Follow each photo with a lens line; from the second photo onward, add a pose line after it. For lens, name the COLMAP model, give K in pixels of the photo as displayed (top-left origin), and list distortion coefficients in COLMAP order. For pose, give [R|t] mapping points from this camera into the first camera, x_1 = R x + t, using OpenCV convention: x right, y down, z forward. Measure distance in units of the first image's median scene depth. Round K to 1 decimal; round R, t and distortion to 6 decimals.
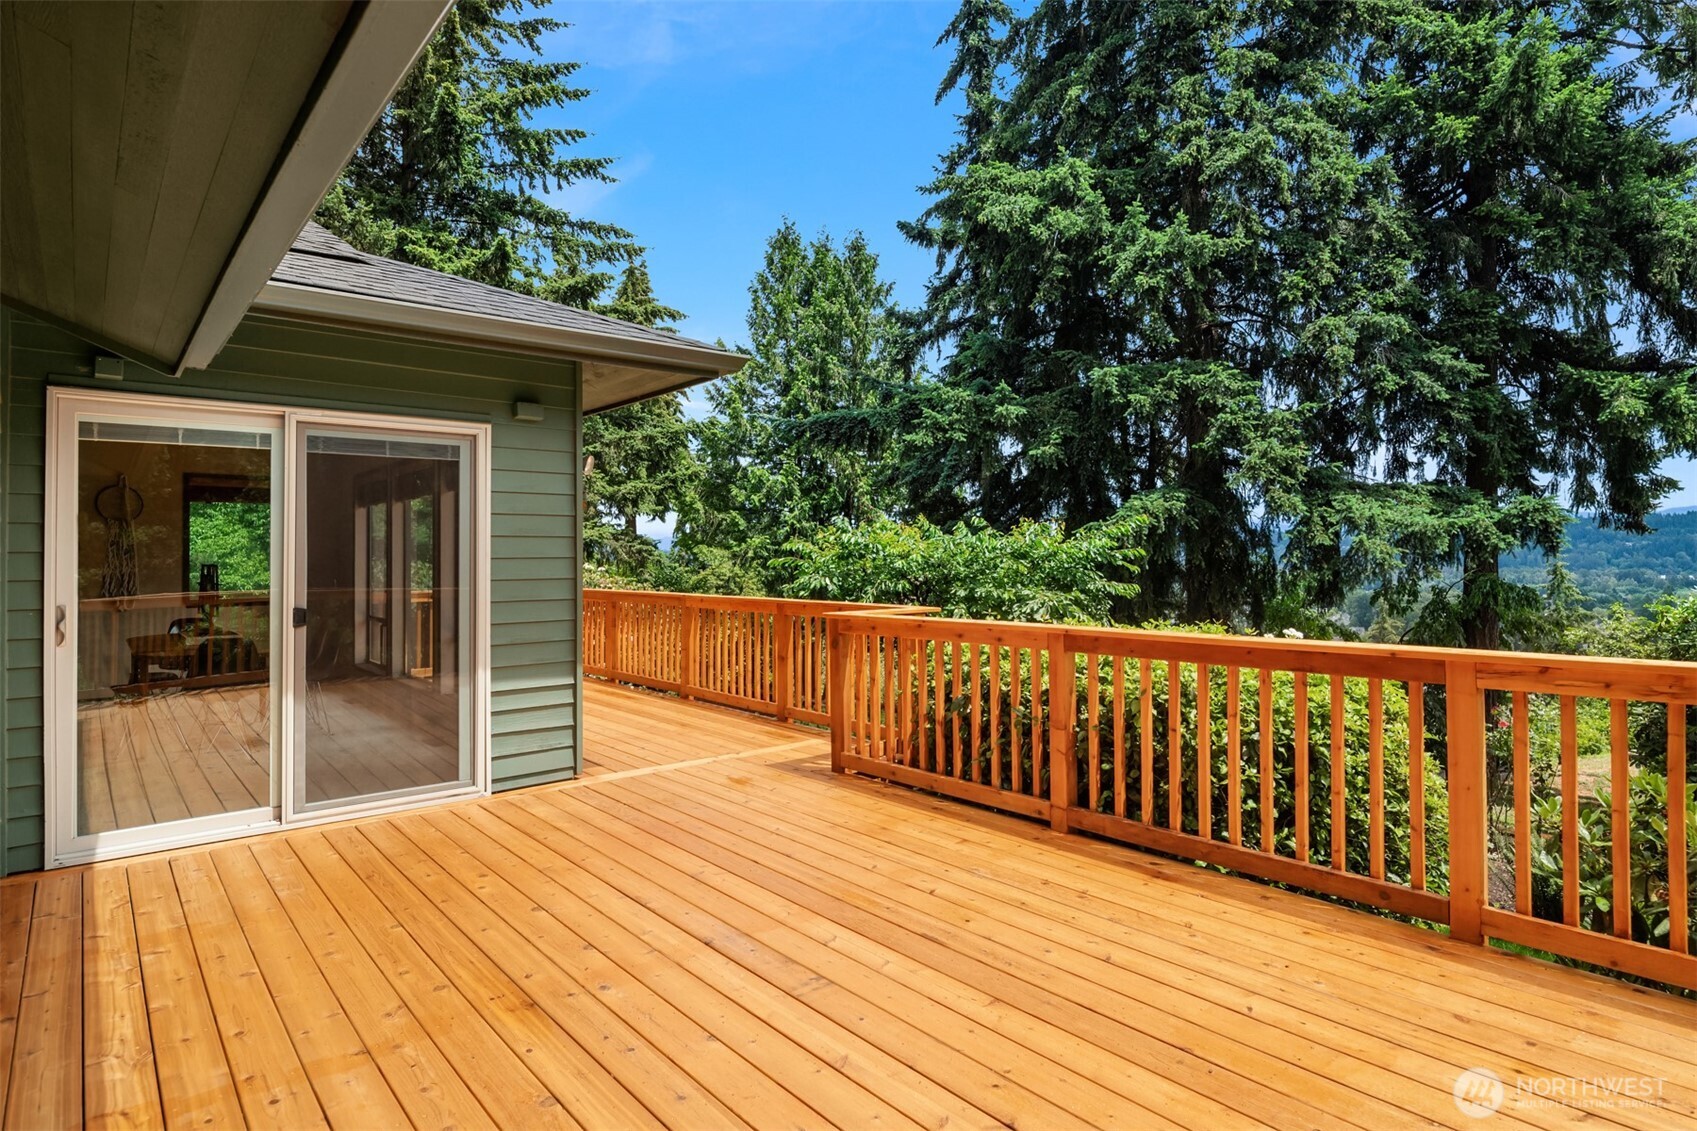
lens RADIAL K [[917.7, 0, 863.0], [0, 917.7, 552.6], [0, 0, 1]] dist [-0.001211, -0.005344]
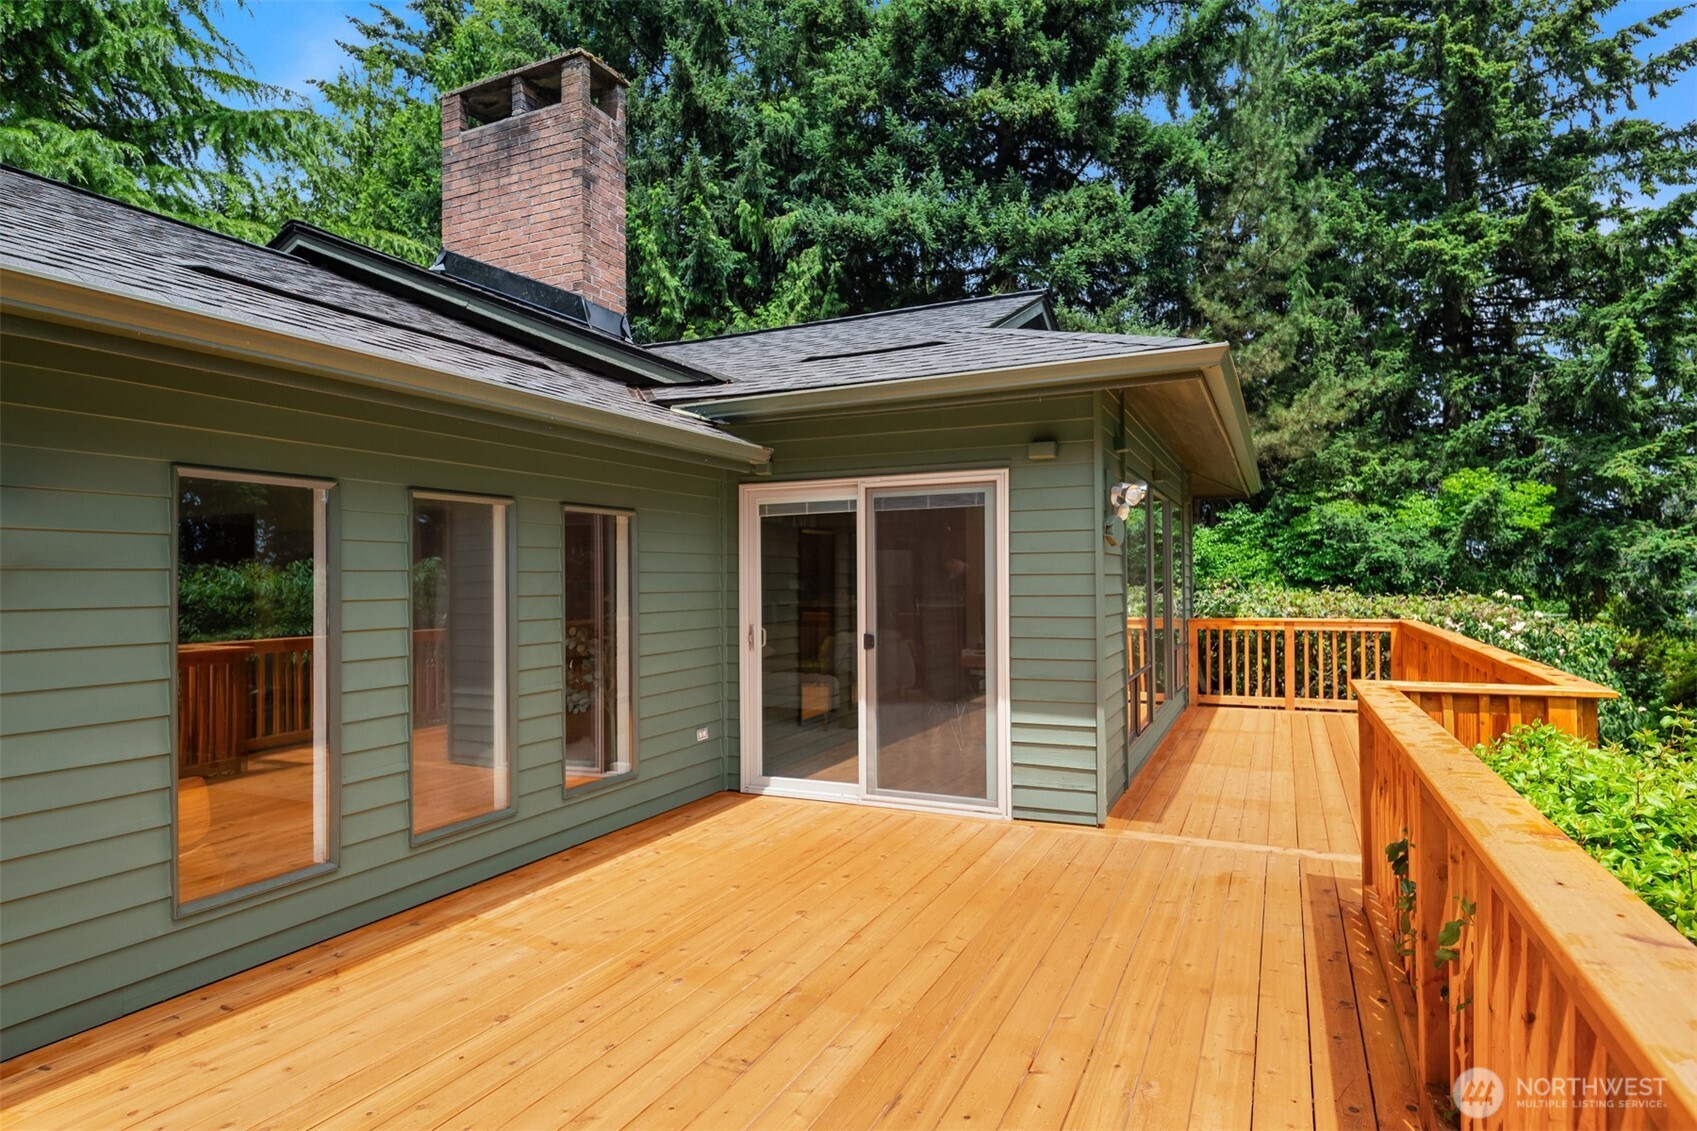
lens RADIAL K [[917.7, 0, 856.0], [0, 917.7, 575.7], [0, 0, 1]] dist [-0.001211, -0.005344]
pose [[0.416065, -0.002852, -0.909330, 0.482028], [0.010837, 0.999940, 0.001823, -0.020582], [0.909270, -0.010613, 0.416071, 0.403605]]
